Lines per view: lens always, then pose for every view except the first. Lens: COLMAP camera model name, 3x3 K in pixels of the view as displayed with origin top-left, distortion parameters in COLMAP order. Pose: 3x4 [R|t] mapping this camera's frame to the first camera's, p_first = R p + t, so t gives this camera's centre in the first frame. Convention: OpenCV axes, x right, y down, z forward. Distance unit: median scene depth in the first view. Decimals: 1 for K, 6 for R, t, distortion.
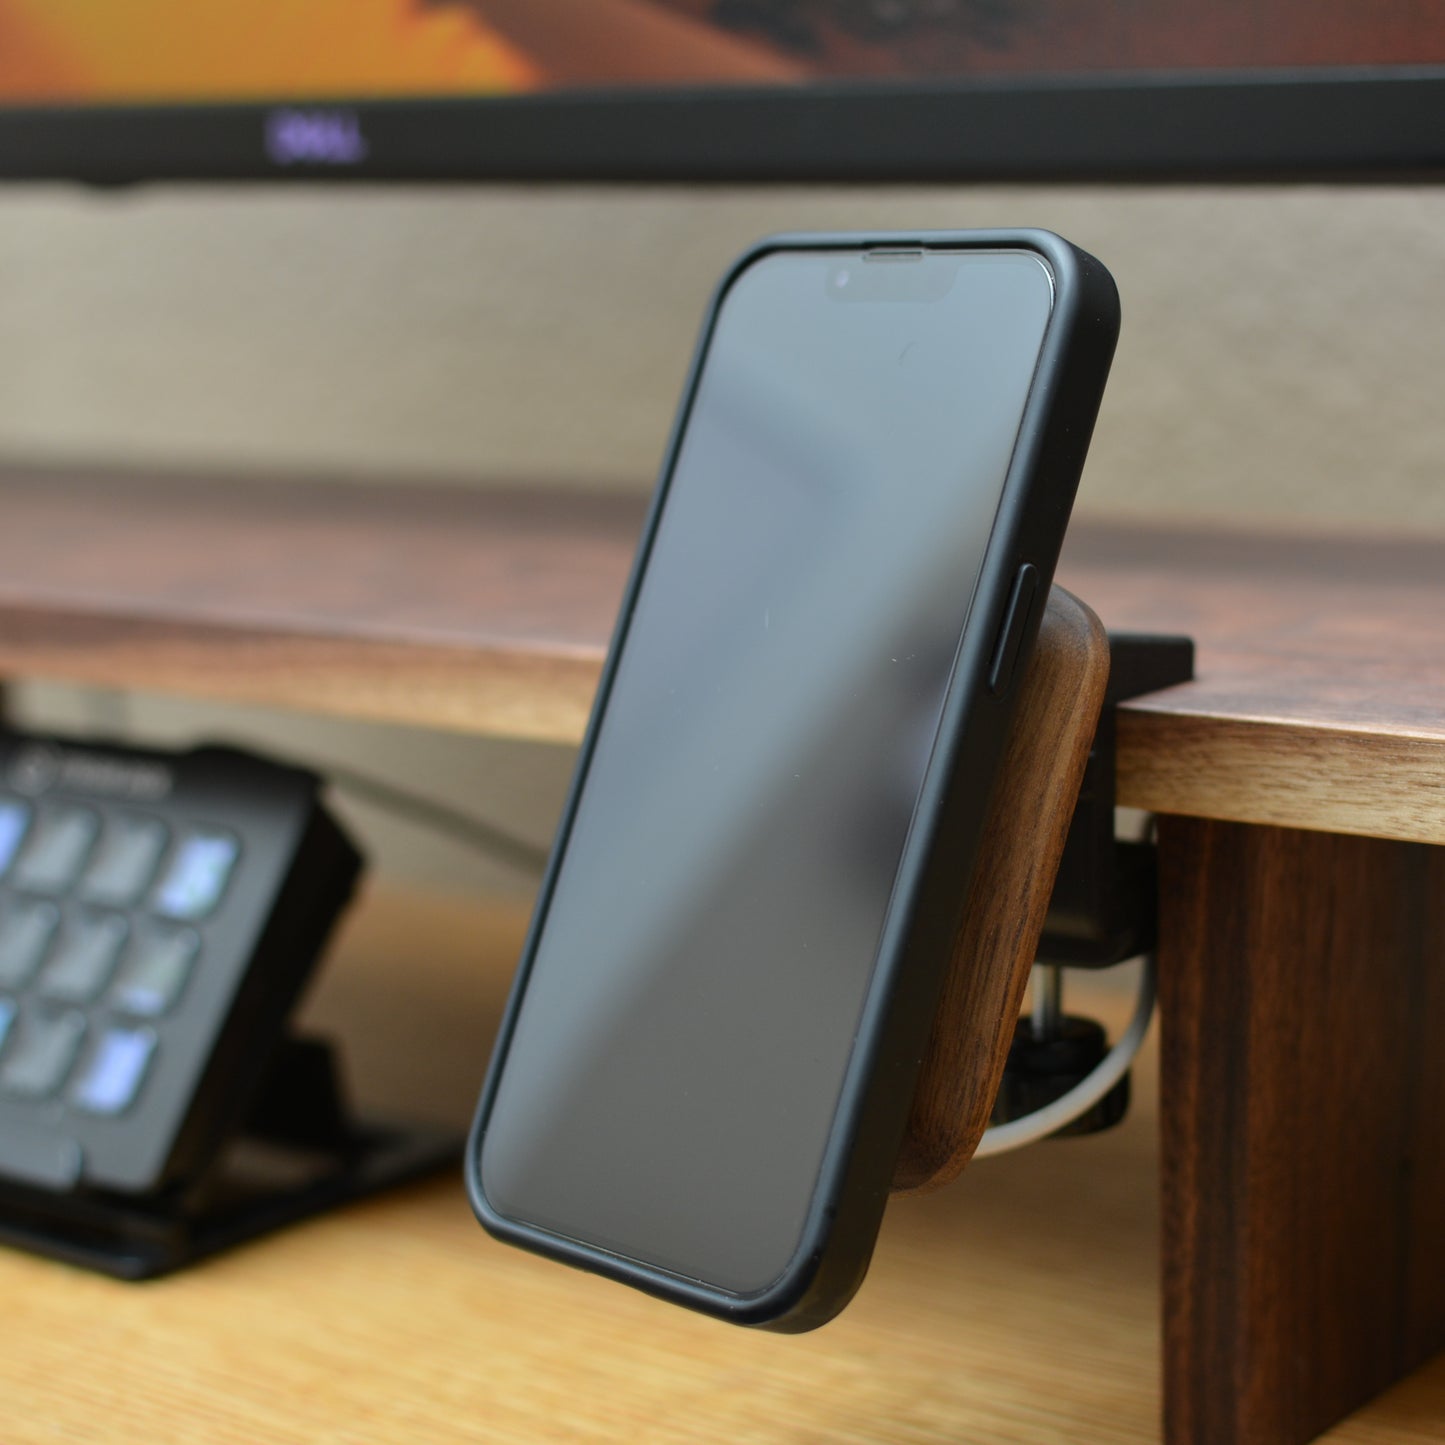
lens RADIAL K [[3312.7, 0, 802.6], [0, 3312.7, 719.4], [0, 0, 1]] dist [0.004724, 0.120972]
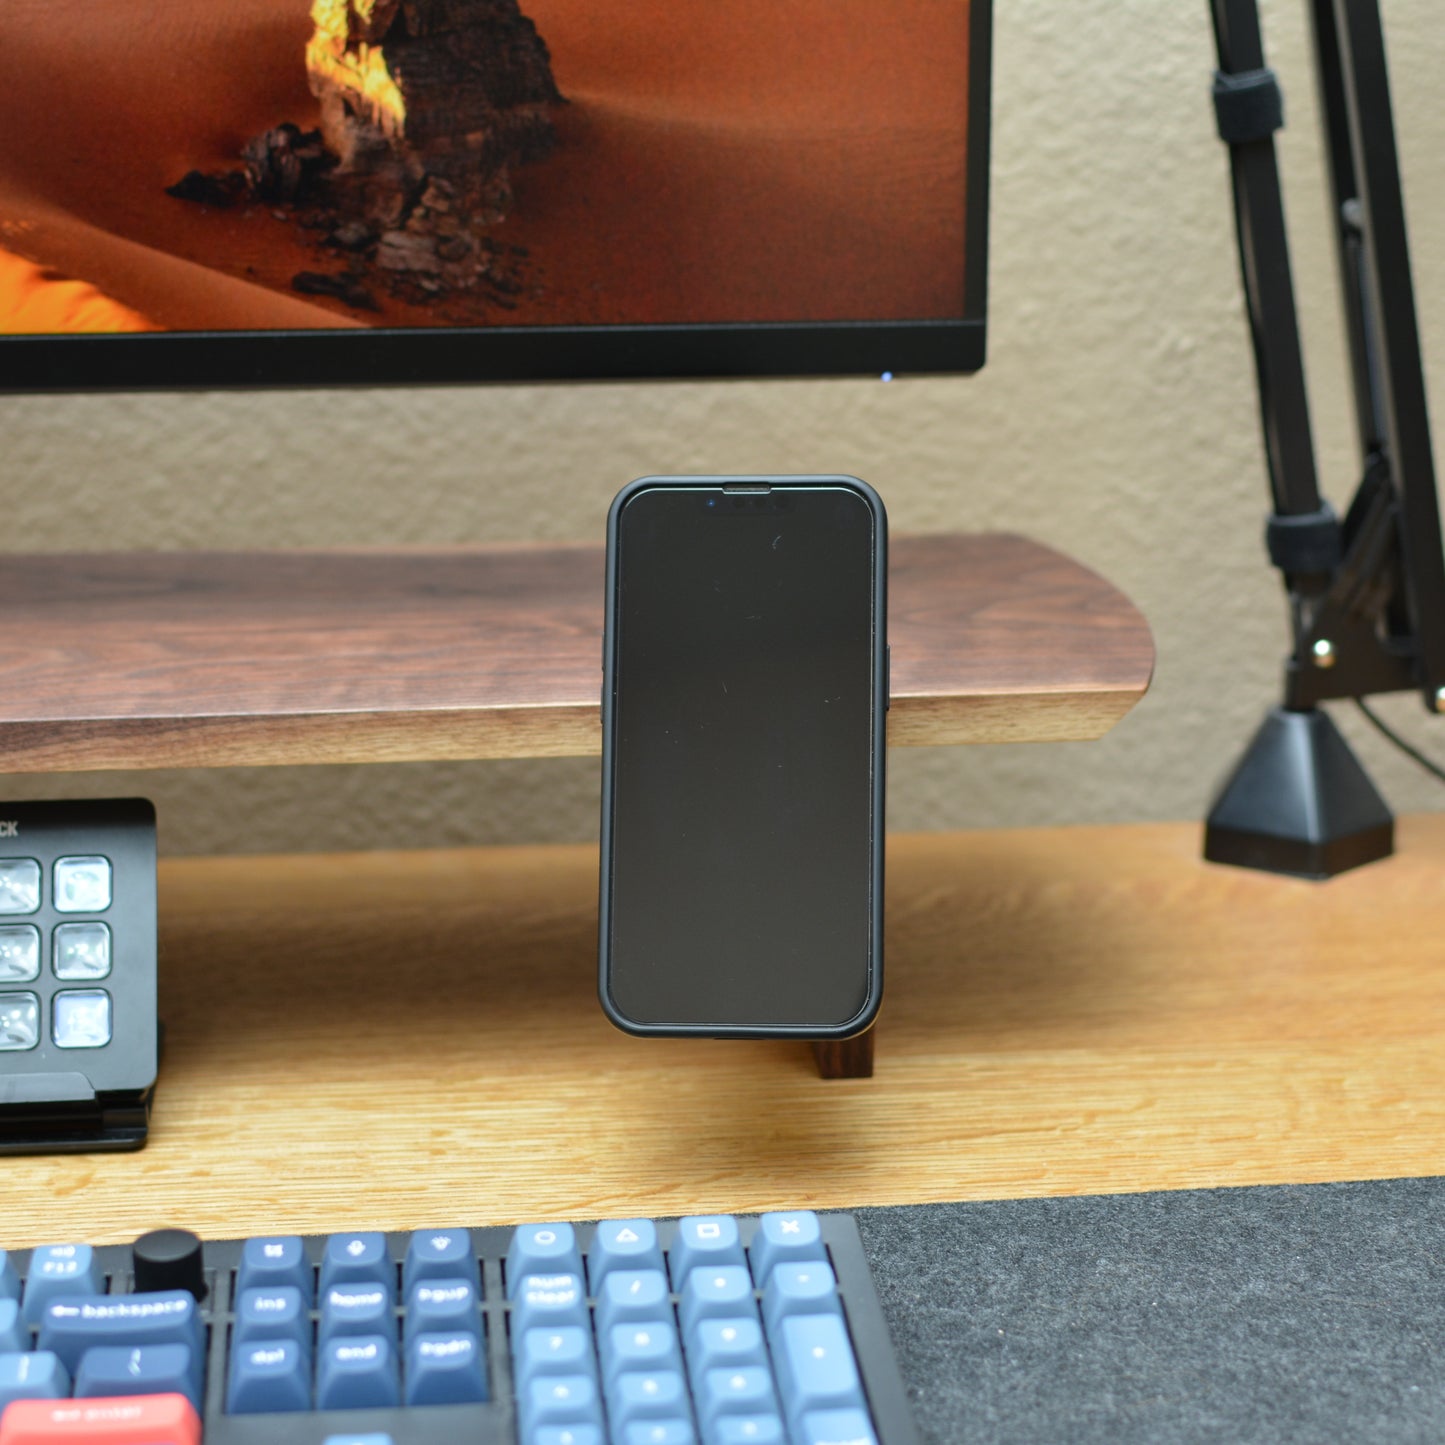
lens RADIAL K [[3316.6, 0, 755.3], [0, 3316.6, 724.3], [0, 0, 1]] dist [0.030482, -0.119006]
pose [[0.725737, -0.162290, 0.668557, -1.248910], [0.100356, 0.986357, 0.130495, -0.249225], [-0.680613, -0.027611, 0.732122, -0.400281]]
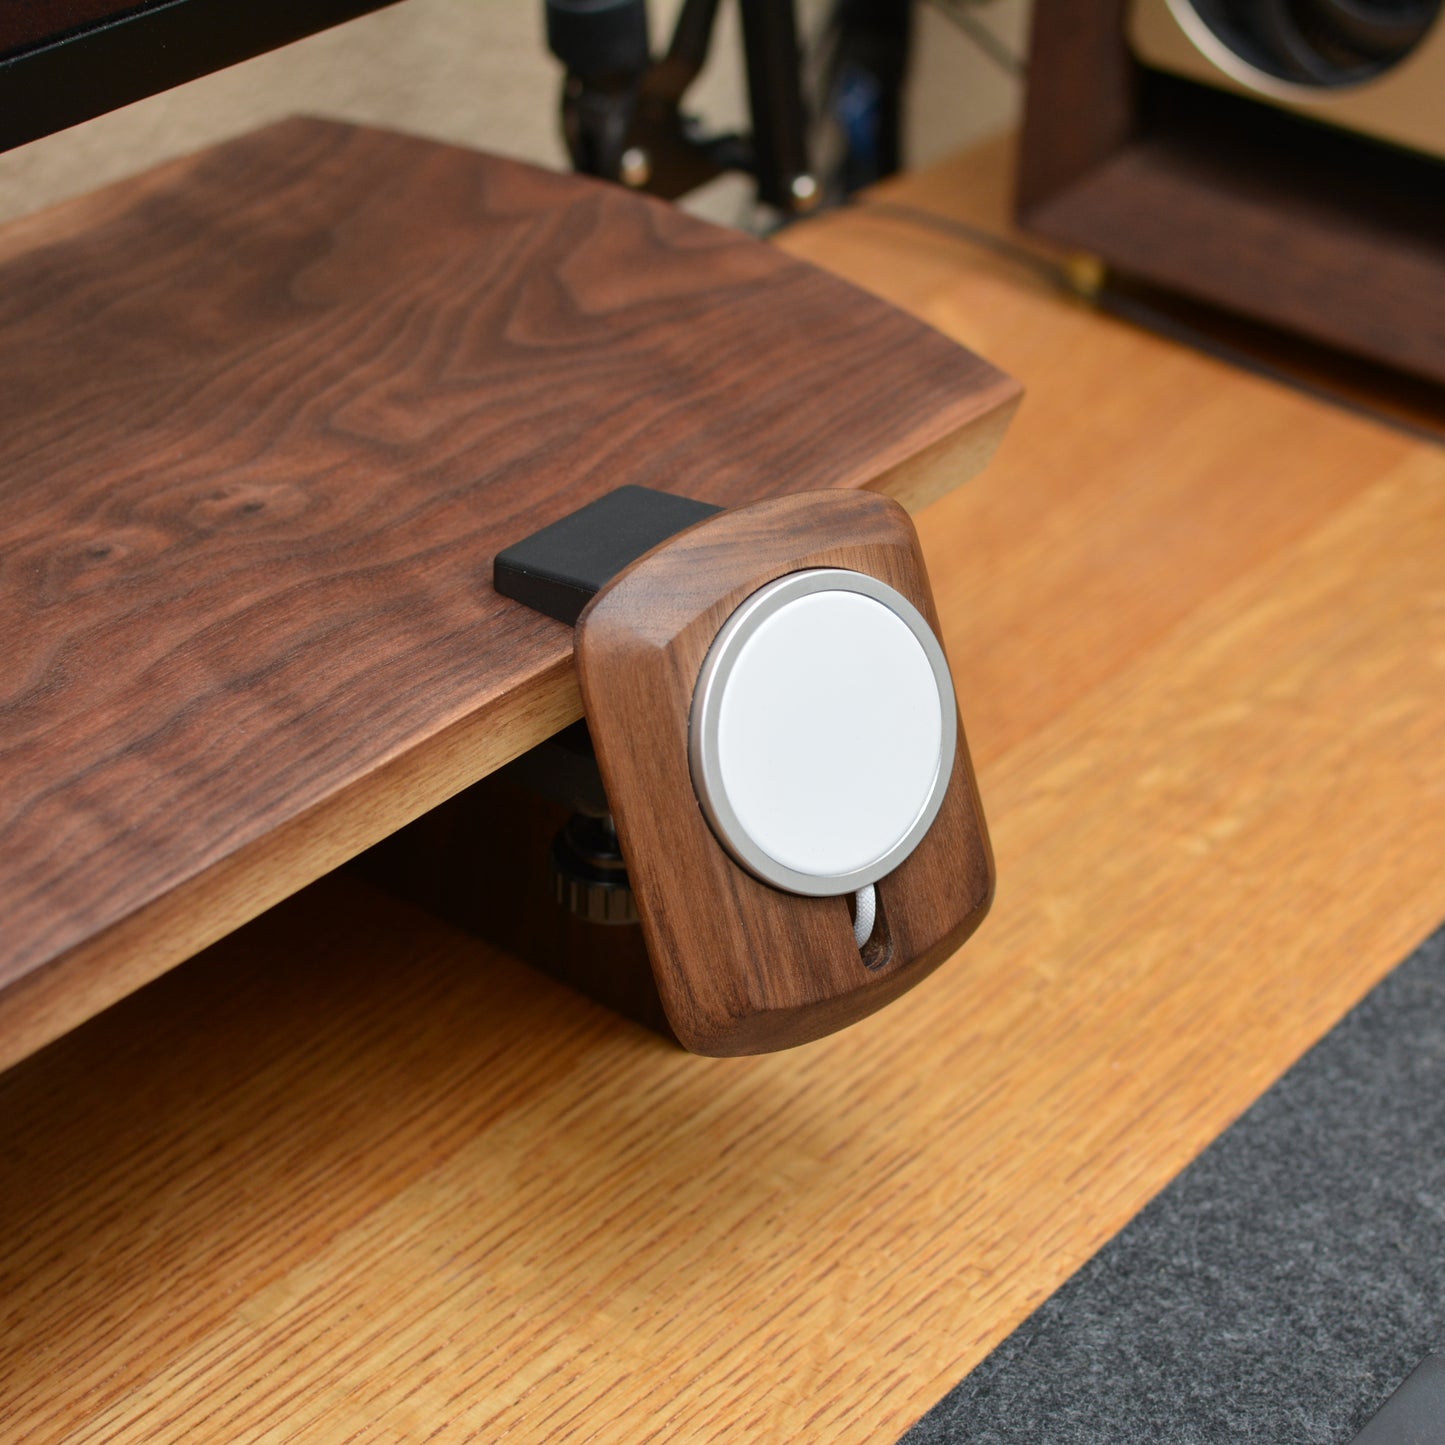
lens RADIAL K [[3320.8, 0, 832.8], [0, 3320.8, 725.8], [0, 0, 1]] dist [-0.003674, 0.059939]
pose [[-0.000832, -0.513827, 0.857894, -1.019300], [0.124060, 0.851214, 0.509946, -0.588387], [-0.992274, 0.106854, 0.063037, 0.903506]]
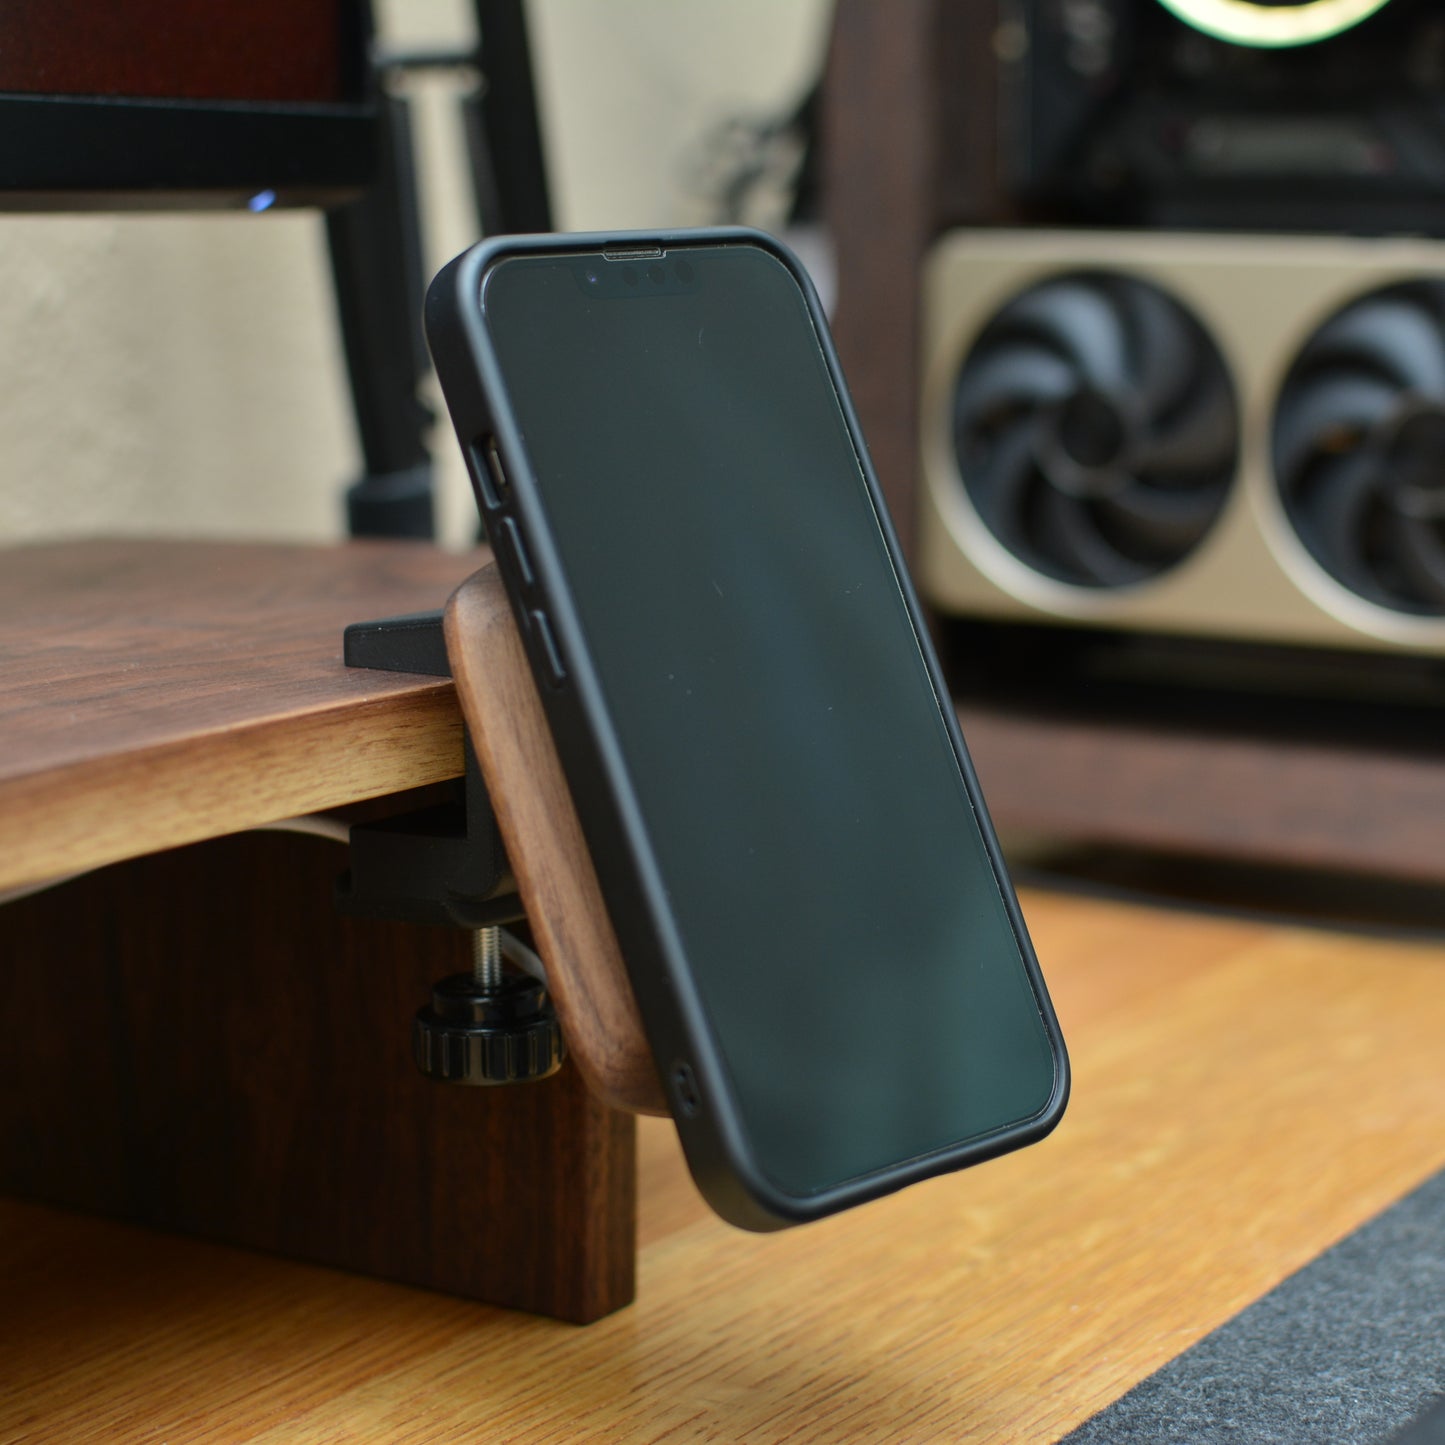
lens RADIAL K [[3327.6, 0, 780.4], [0, 3327.6, 718.9], [0, 0, 1]] dist [-0.031458, 0.312993]
pose [[-0.088641, -0.130925, 0.987422, -1.052957], [0.178769, 0.973136, 0.145079, -0.137959], [-0.979890, 0.189381, -0.062855, 1.030604]]
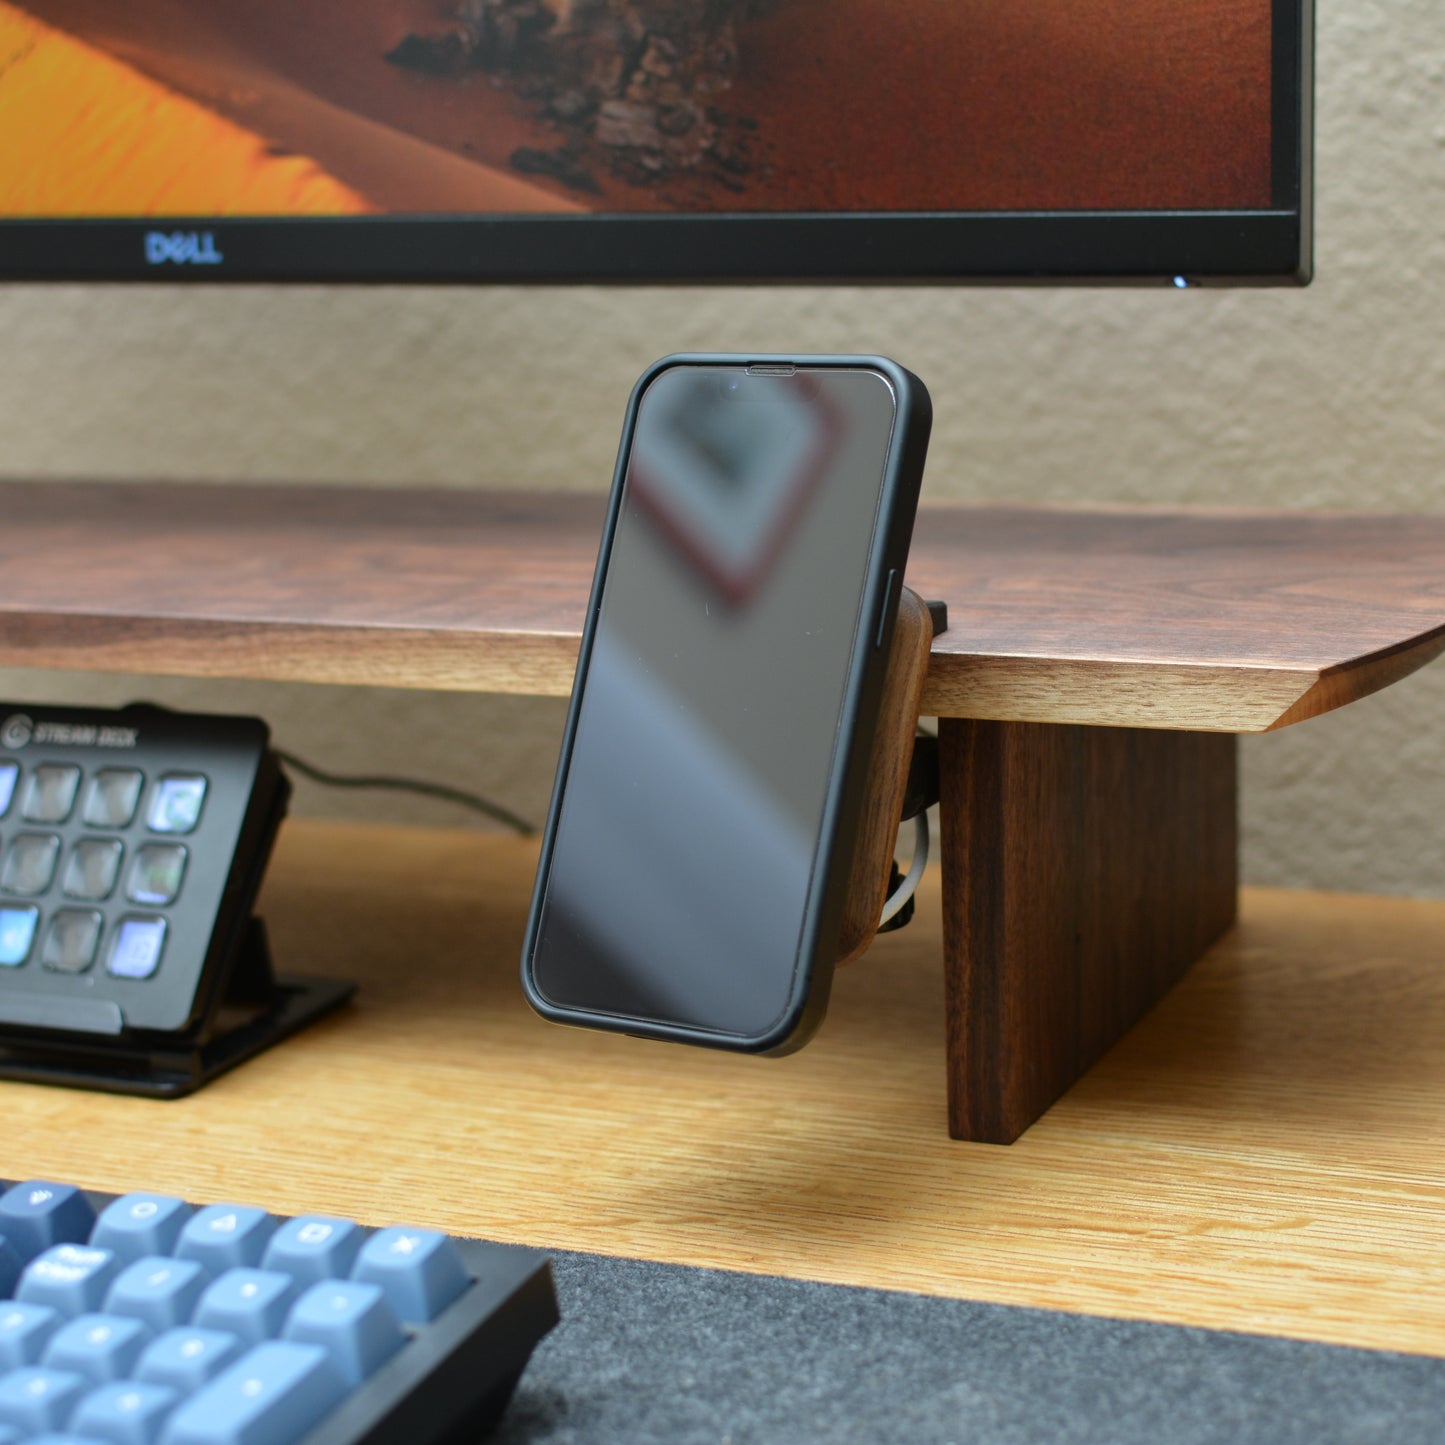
lens RADIAL K [[3312.7, 0, 802.6], [0, 3312.7, 719.4], [0, 0, 1]] dist [0.004724, 0.120972]
pose [[0.971016, -0.061441, 0.230982, -0.320387], [0.053622, 0.997760, 0.039984, -0.037320], [-0.232921, -0.026439, 0.972136, -0.503851]]
